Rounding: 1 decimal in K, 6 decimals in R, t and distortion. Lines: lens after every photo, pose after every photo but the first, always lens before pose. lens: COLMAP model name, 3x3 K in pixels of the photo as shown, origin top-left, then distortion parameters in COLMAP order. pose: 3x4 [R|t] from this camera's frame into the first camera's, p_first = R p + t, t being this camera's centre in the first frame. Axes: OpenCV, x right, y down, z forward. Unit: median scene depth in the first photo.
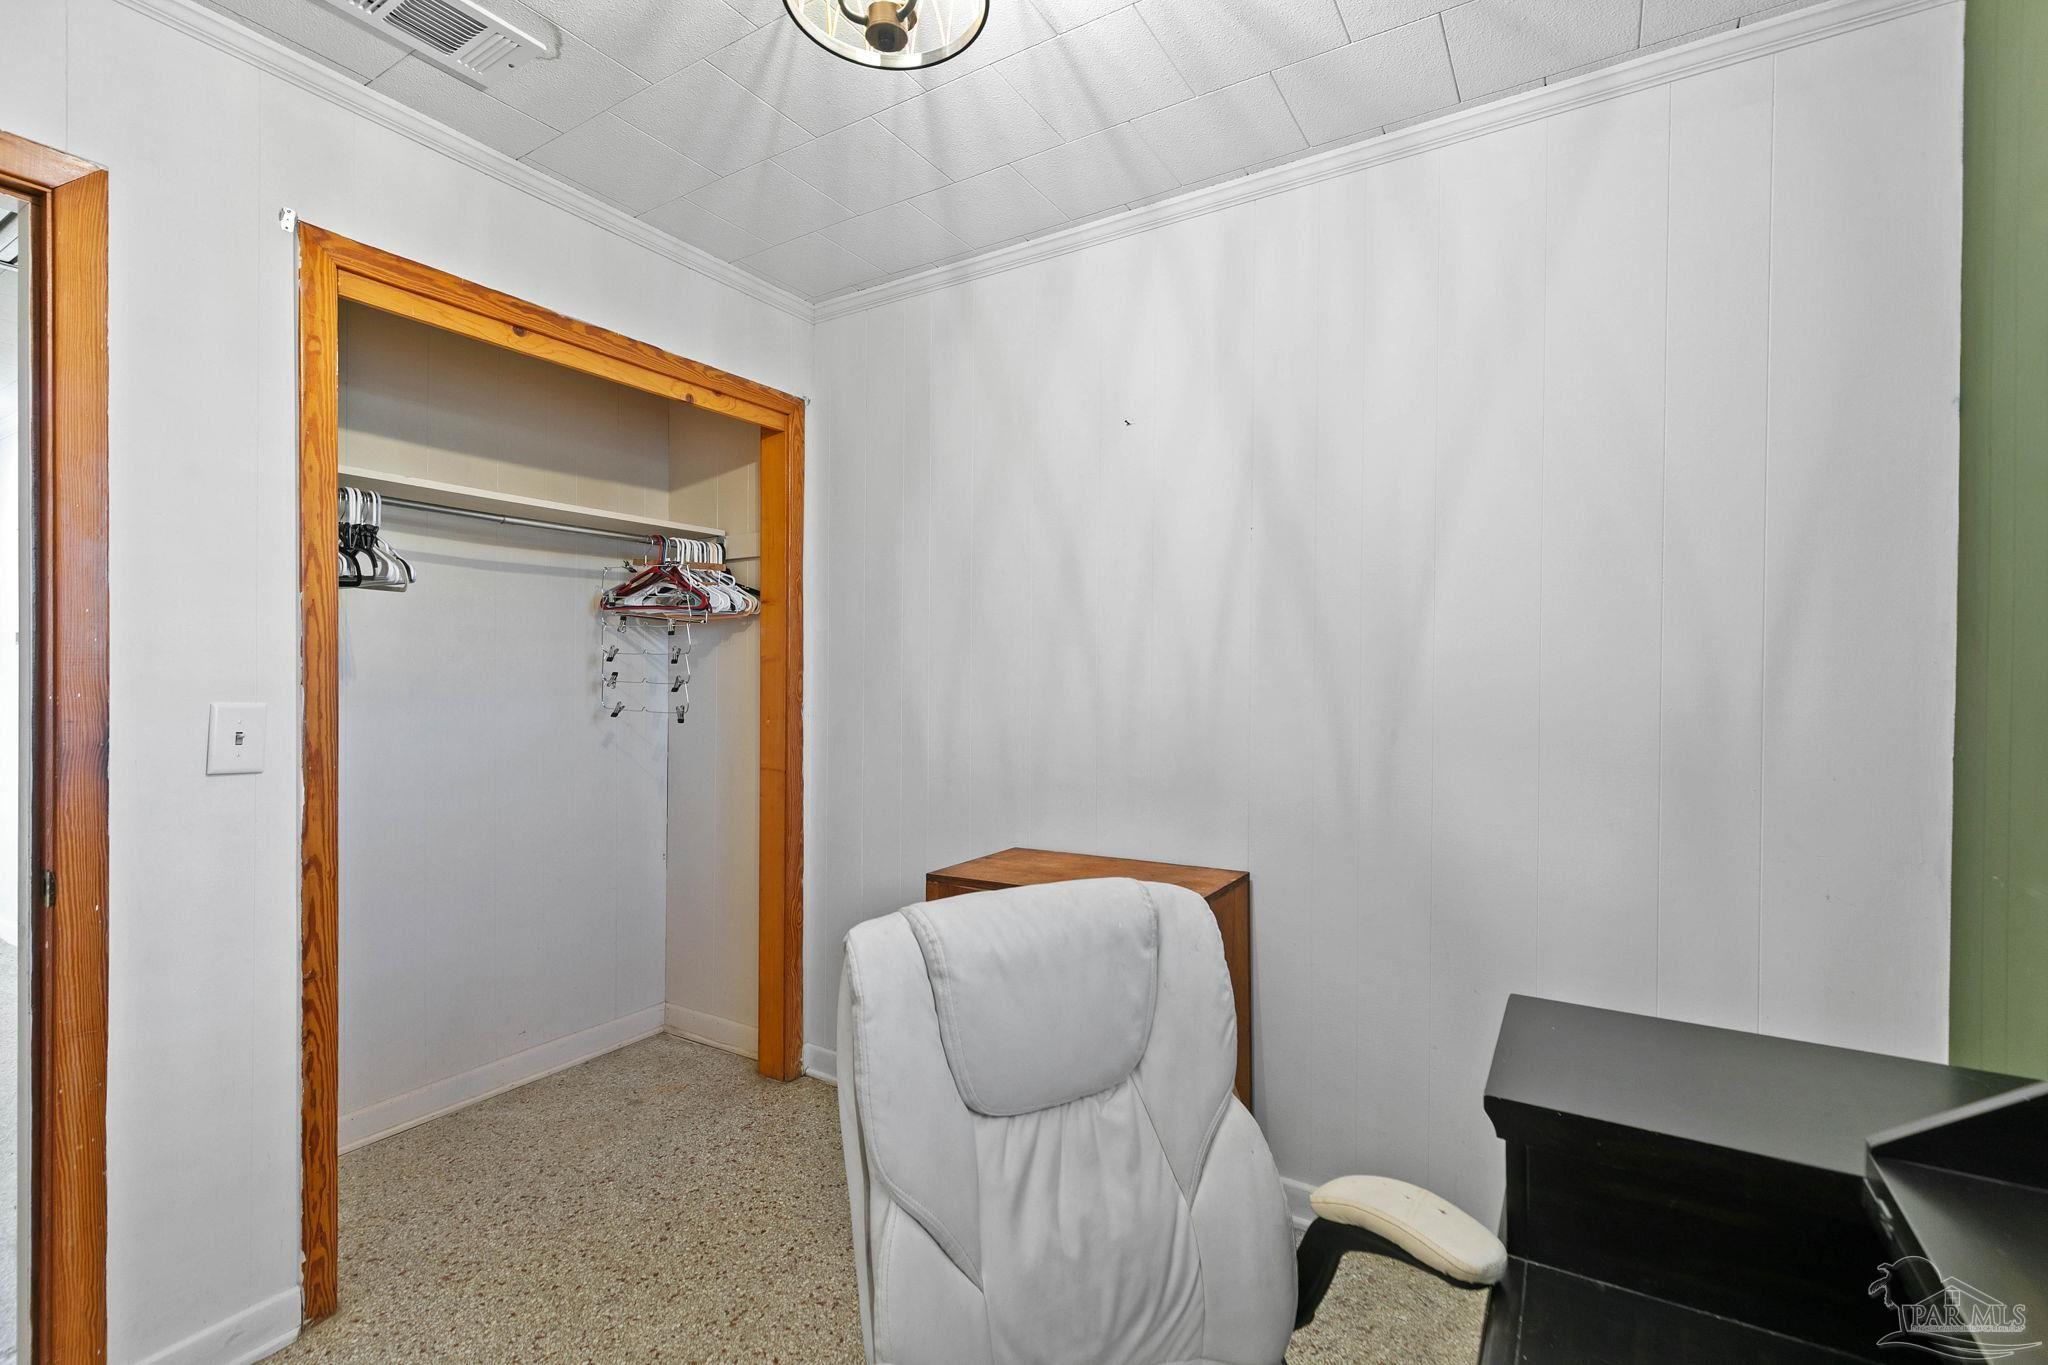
lens RADIAL K [[928.8, 0, 1025.3], [0, 928.8, 688.9], [0, 0, 1]] dist [0.014631, -0.000028]
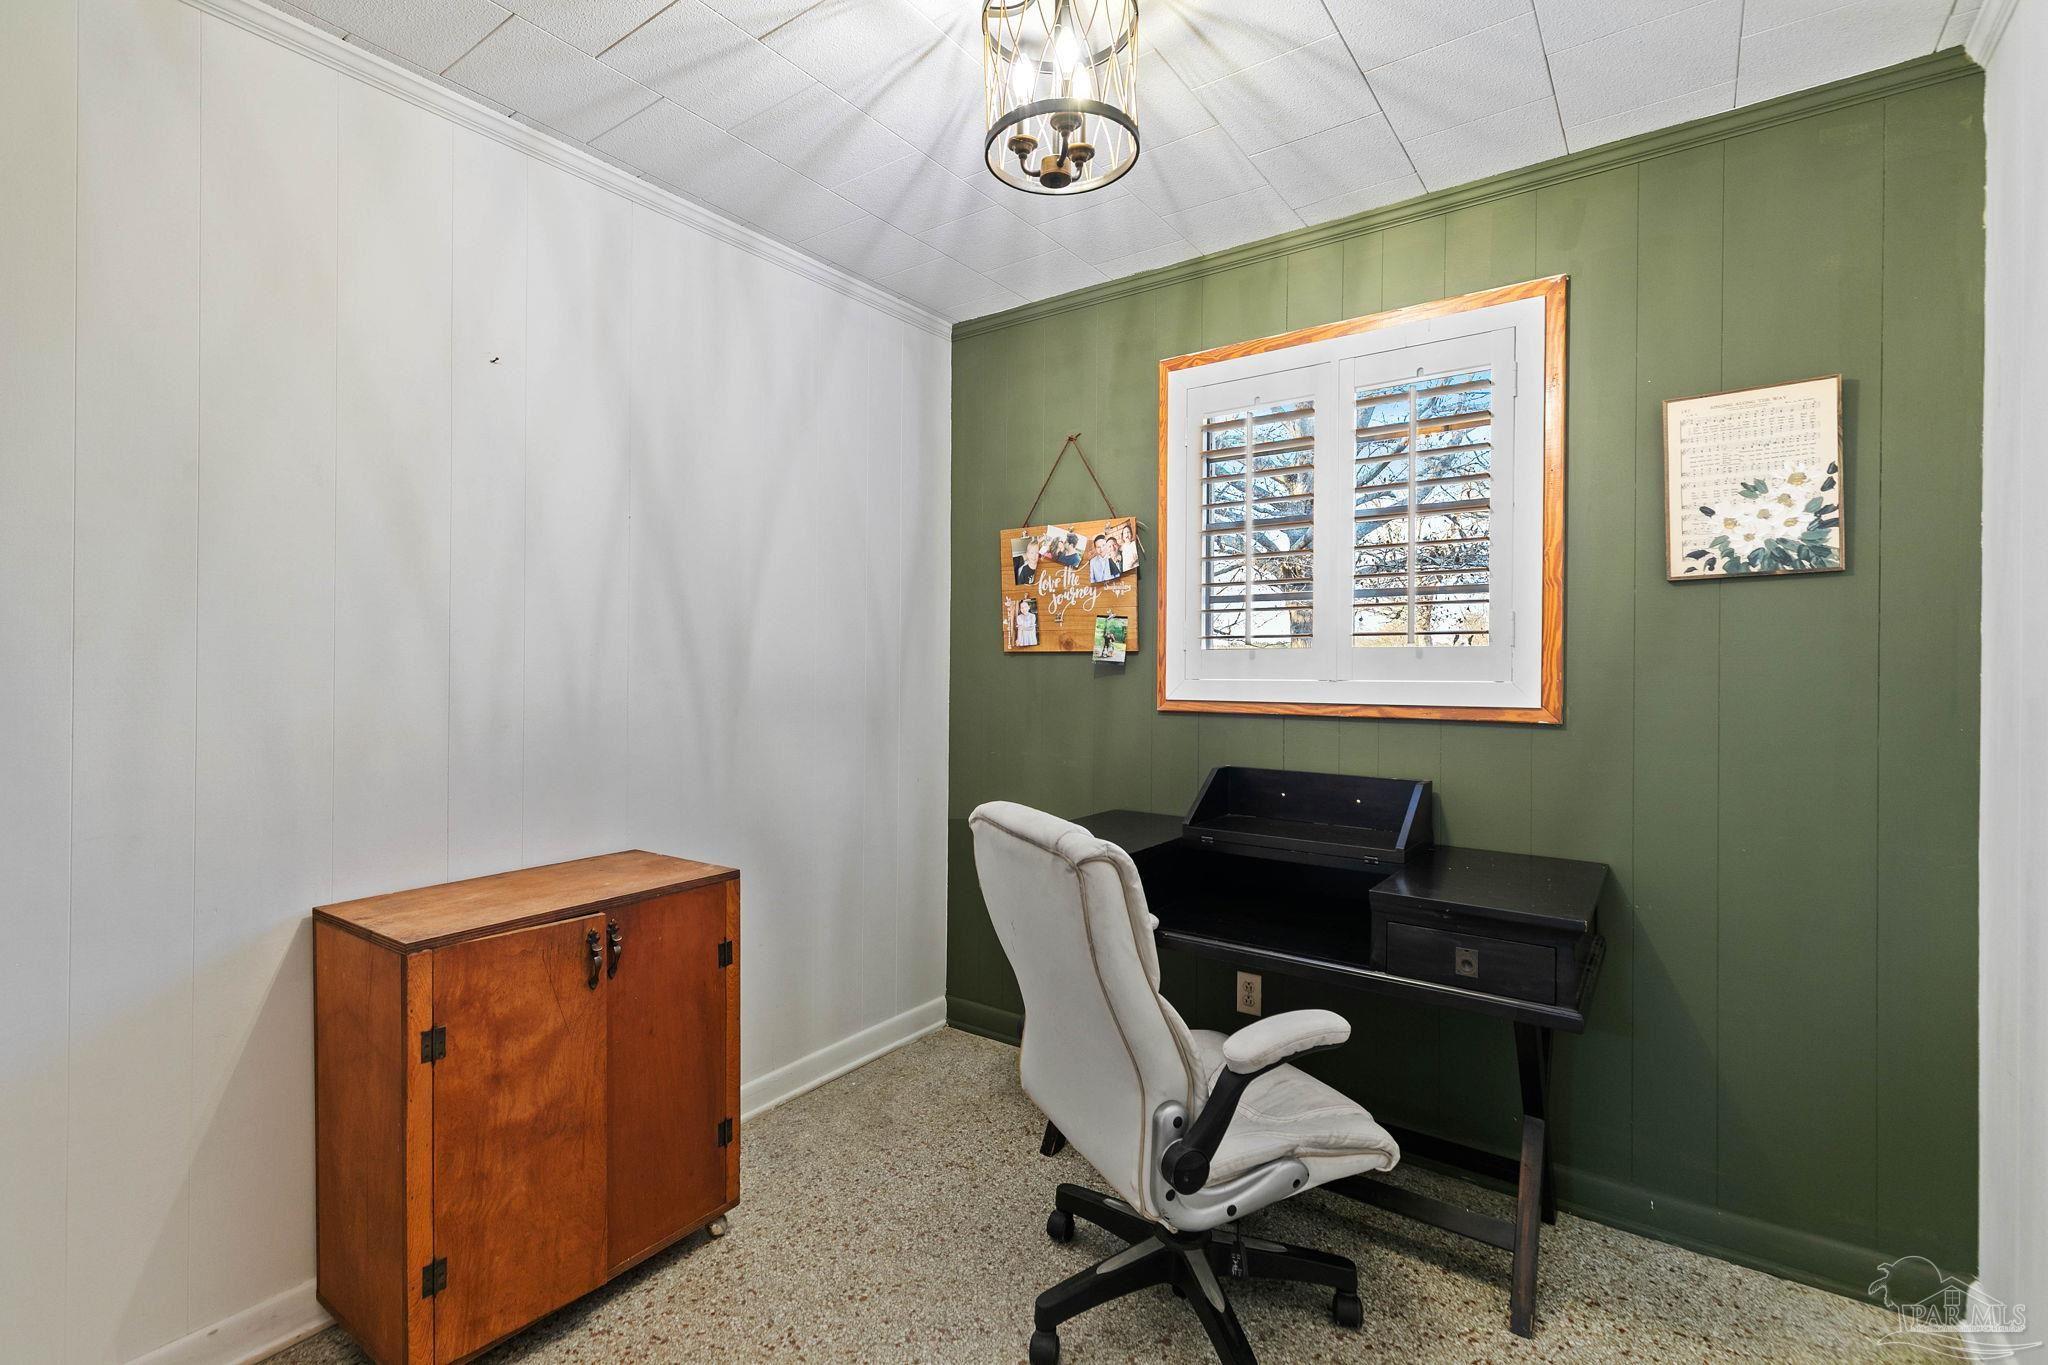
lens RADIAL K [[928.8, 0, 1026.3], [0, 928.8, 671.0], [0, 0, 1]] dist [0.014631, -0.000028]
pose [[0.069517, -0.003305, 0.997575, -0.763499], [0.010965, 0.999937, 0.002549, 0.000490], [-0.997521, 0.010761, 0.069548, 0.498430]]
